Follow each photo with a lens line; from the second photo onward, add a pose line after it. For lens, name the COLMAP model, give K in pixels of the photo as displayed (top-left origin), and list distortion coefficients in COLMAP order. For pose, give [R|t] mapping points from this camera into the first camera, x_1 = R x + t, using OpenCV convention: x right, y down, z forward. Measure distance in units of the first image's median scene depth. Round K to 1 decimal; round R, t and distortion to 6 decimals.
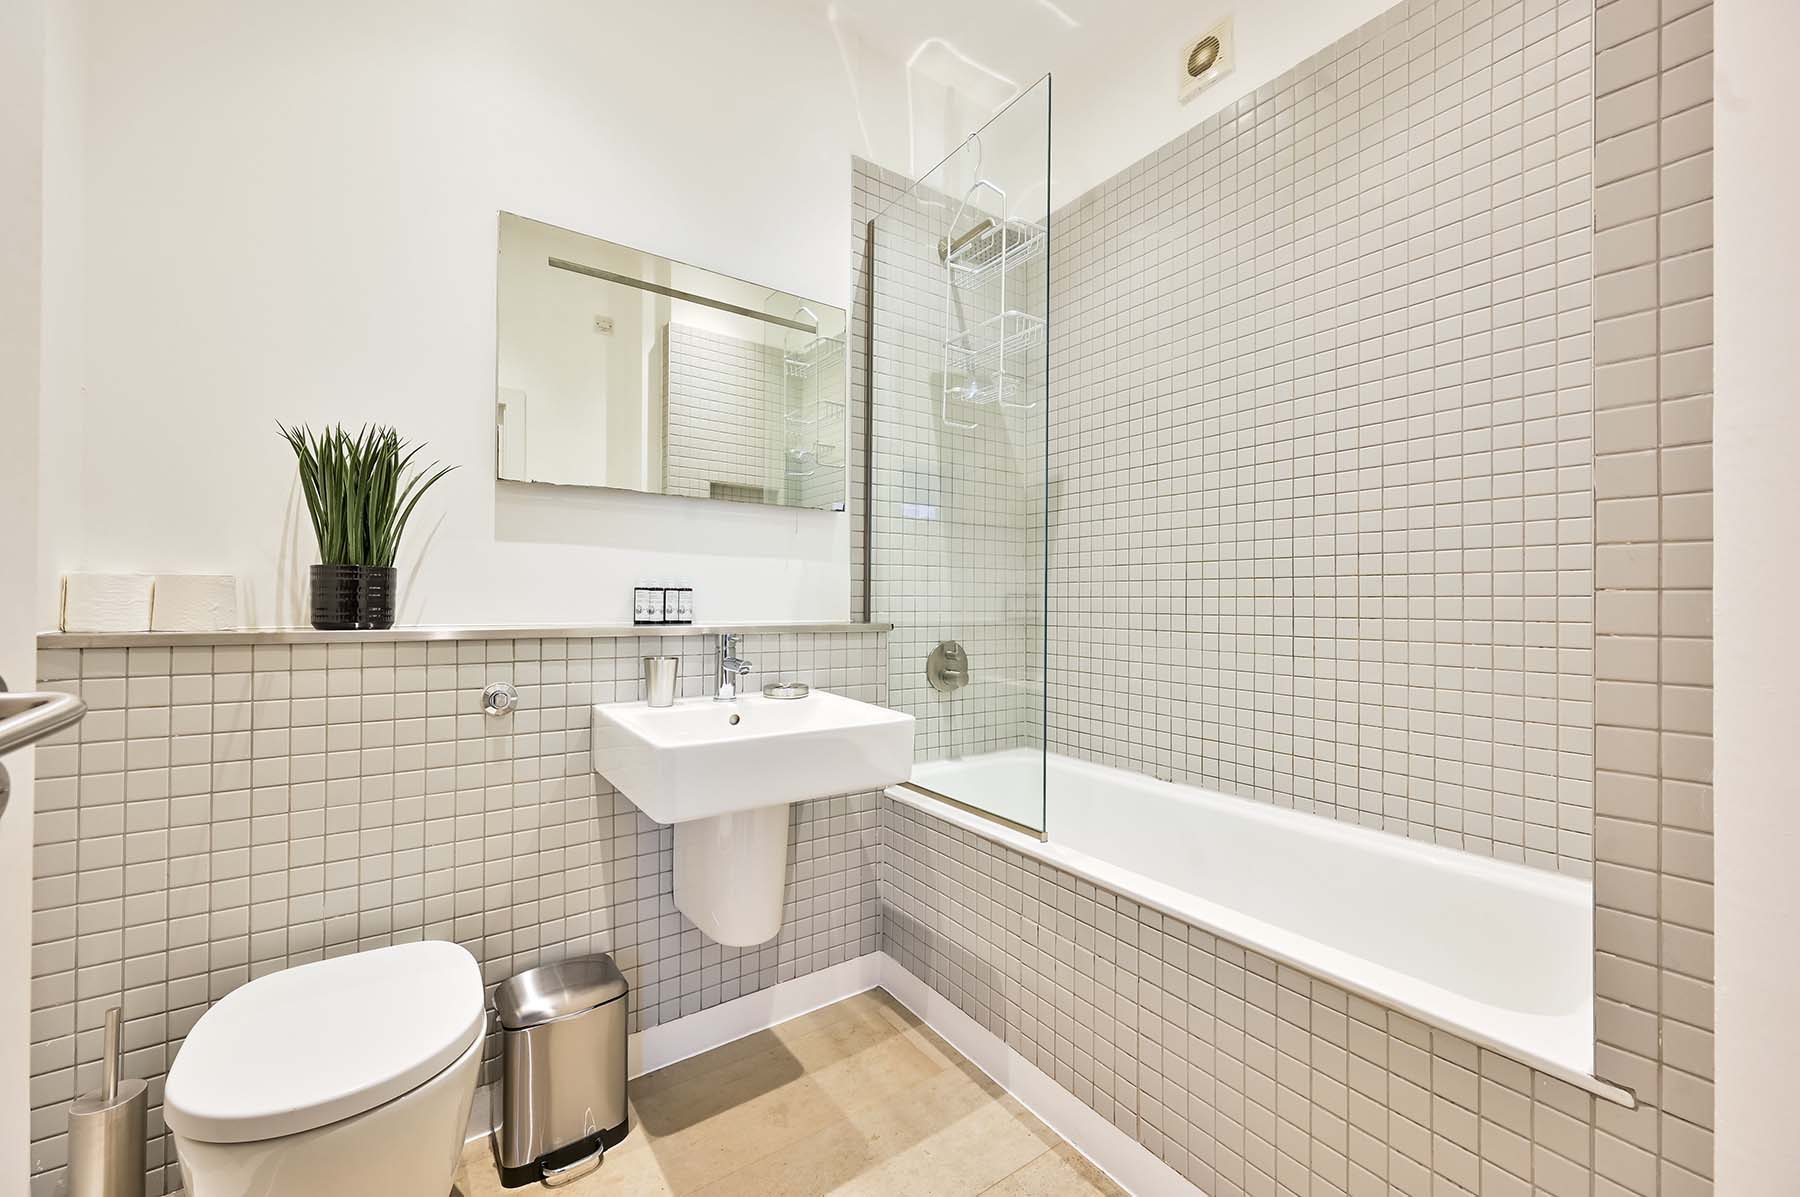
lens RADIAL K [[709.9, 0, 908.1], [0, 709.9, 596.0], [0, 0, 1]] dist [-0.002531, -0.000495]
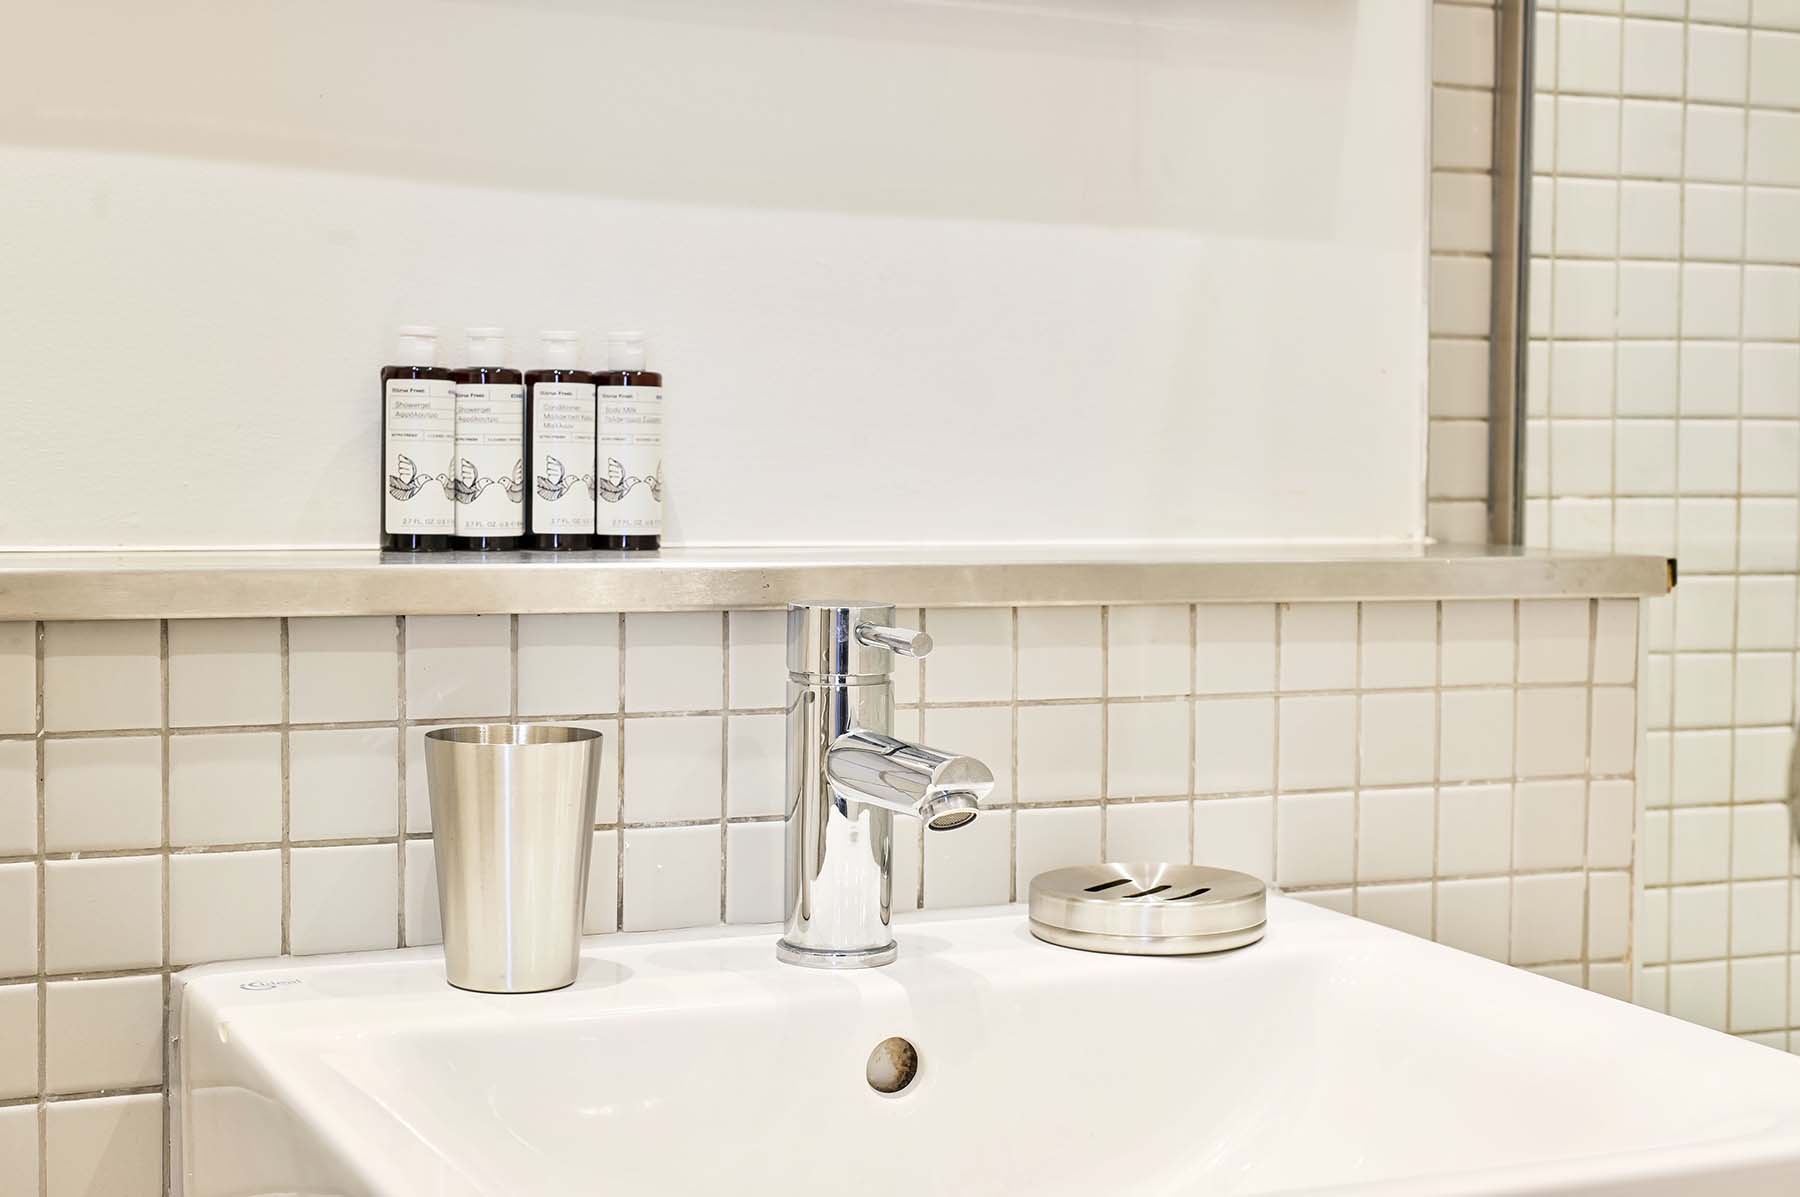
lens RADIAL K [[2633.1, 0, 898.8], [0, 2633.1, 600.0], [0, 0, 1]] dist [-0.001389, 0.000000]
pose [[0.981435, 0.007321, -0.191658, -0.103346], [0.002998, 0.998564, 0.053494, 0.014081], [0.191774, -0.053075, 0.980003, 0.306048]]
